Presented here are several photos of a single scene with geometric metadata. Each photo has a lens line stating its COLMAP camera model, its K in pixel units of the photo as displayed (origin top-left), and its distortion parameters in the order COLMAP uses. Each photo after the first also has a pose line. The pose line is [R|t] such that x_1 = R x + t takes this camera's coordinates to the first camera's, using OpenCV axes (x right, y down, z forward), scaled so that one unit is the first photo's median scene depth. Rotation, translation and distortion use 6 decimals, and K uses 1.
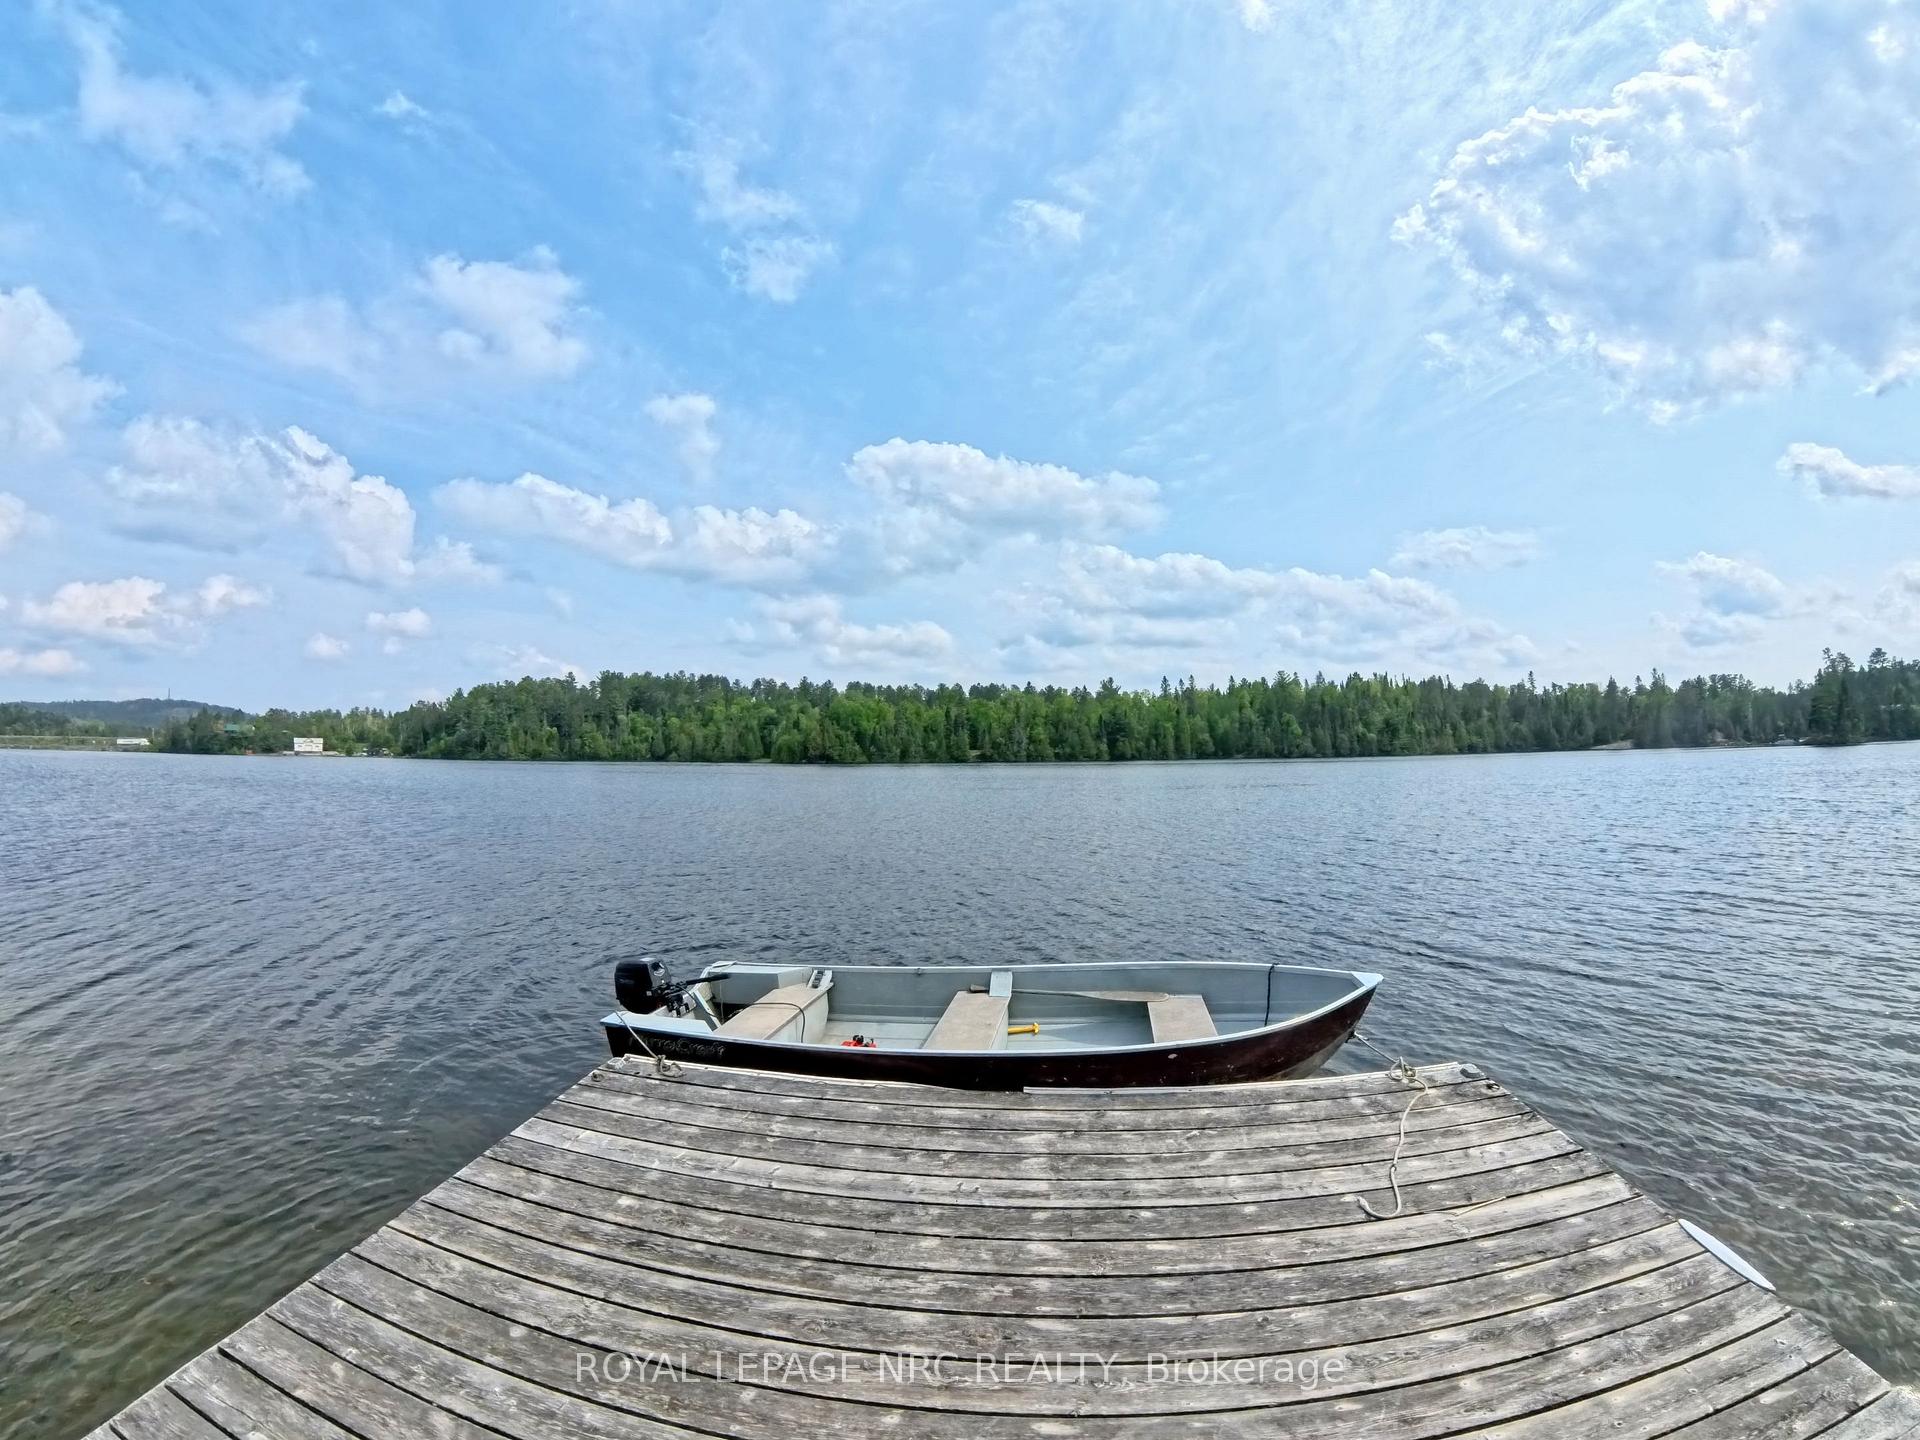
lens RADIAL K [[1296.3, 0, 967.6], [0, 1296.3, 768.5], [0, 0, 1]] dist [-0.041786, 0.002718]
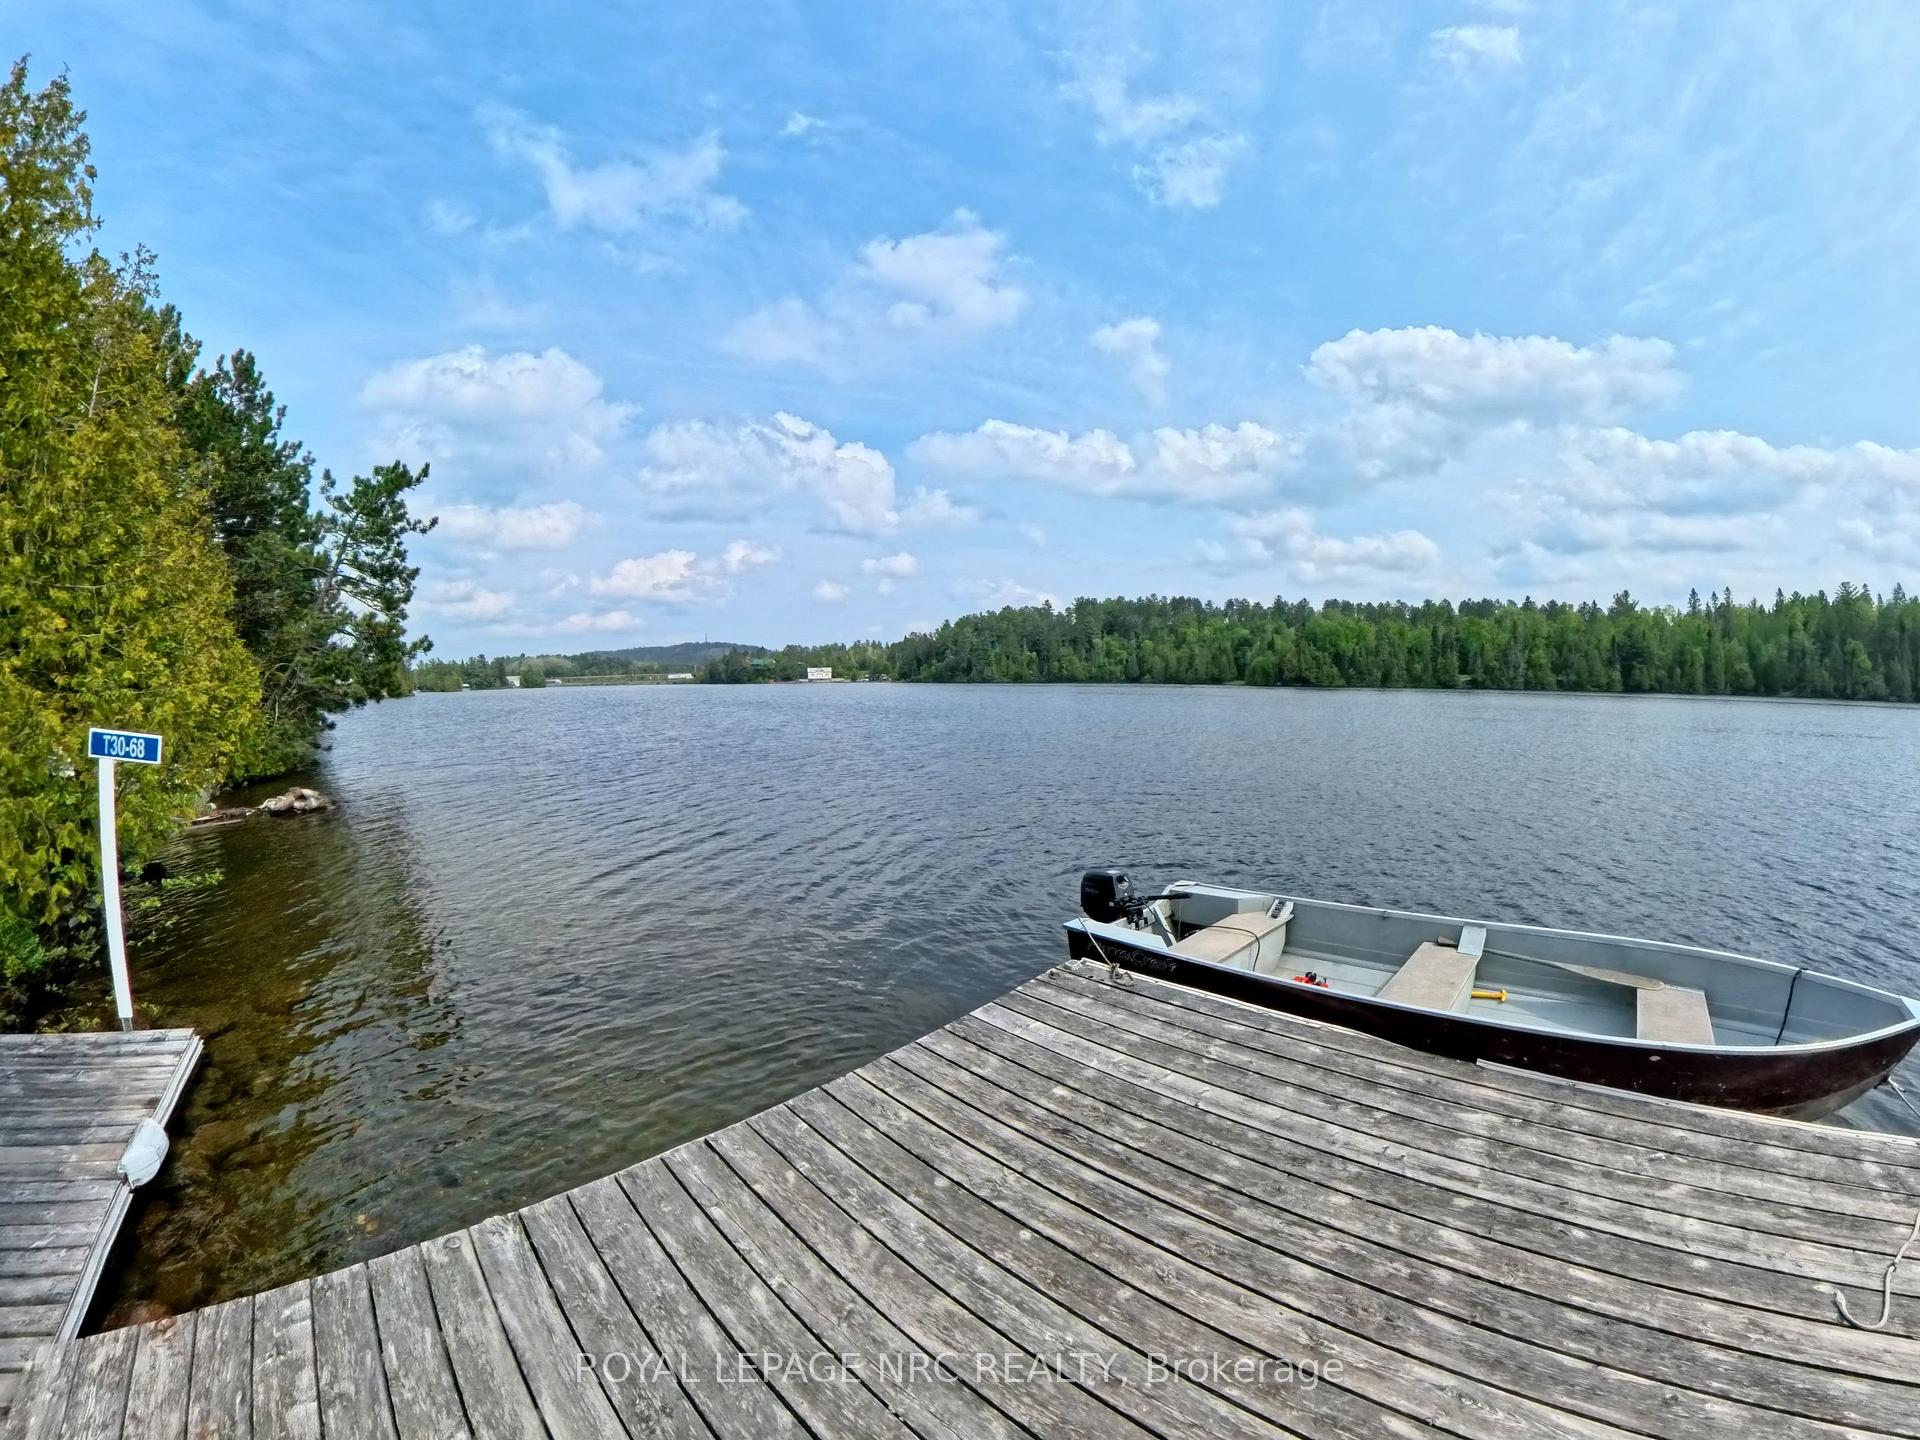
lens RADIAL K [[1296.3, 0, 967.6], [0, 1296.3, 768.5], [0, 0, 1]] dist [-0.041786, 0.002718]
pose [[0.779131, 0.063307, -0.623656, 0.345124], [0.009574, 0.993570, 0.112817, -0.062471], [0.626788, -0.093870, 0.773515, 0.125105]]
